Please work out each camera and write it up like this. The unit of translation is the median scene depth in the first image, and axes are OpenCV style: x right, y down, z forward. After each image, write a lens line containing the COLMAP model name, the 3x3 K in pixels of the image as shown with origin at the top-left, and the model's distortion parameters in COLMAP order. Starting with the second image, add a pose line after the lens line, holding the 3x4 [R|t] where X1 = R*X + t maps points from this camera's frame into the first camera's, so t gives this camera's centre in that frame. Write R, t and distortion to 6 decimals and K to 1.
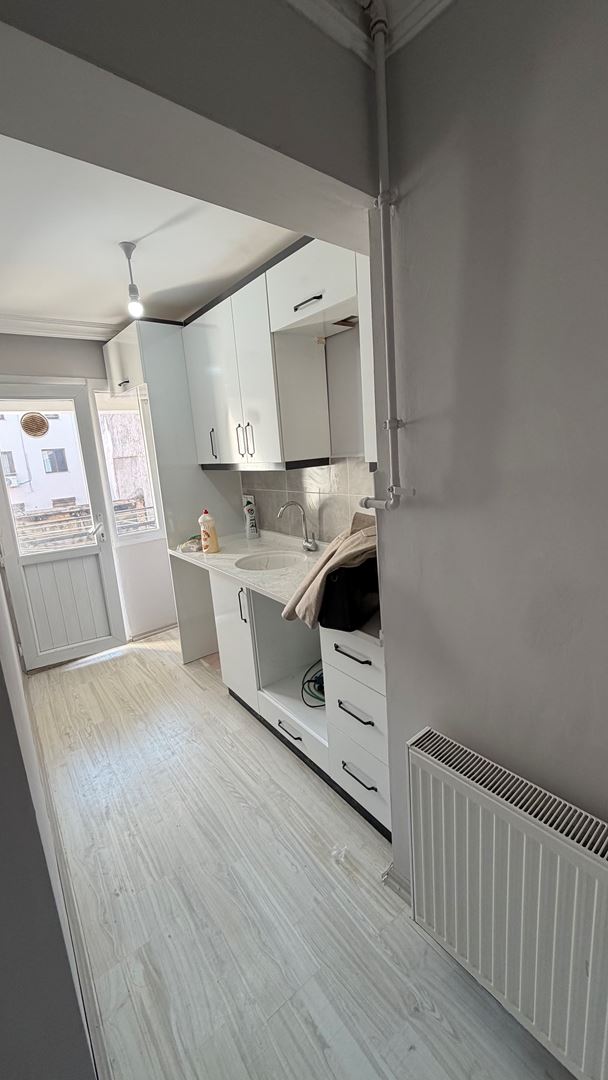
lens RADIAL K [[428.4, 0, 303.2], [0, 428.4, 535.6], [0, 0, 1]] dist [-0.001386, -0.000407]
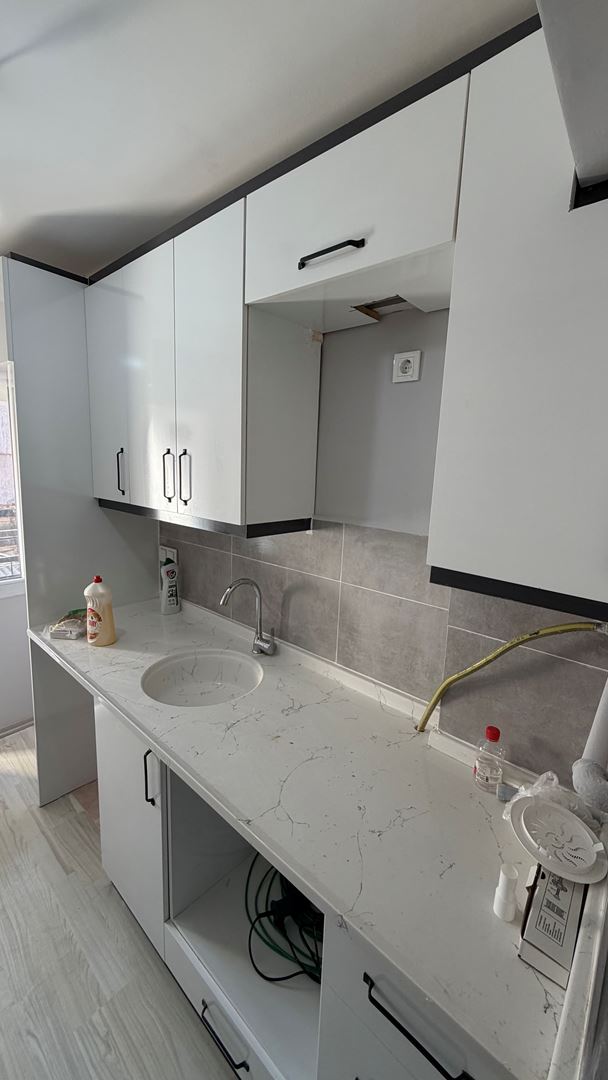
lens RADIAL K [[428.4, 0, 303.2], [0, 428.4, 535.6], [0, 0, 1]] dist [-0.001386, -0.000407]
pose [[0.975280, 0.077841, 0.206810, -0.074026], [-0.068594, 0.996313, -0.051523, -0.111999], [-0.210058, 0.036064, 0.977024, 0.344564]]
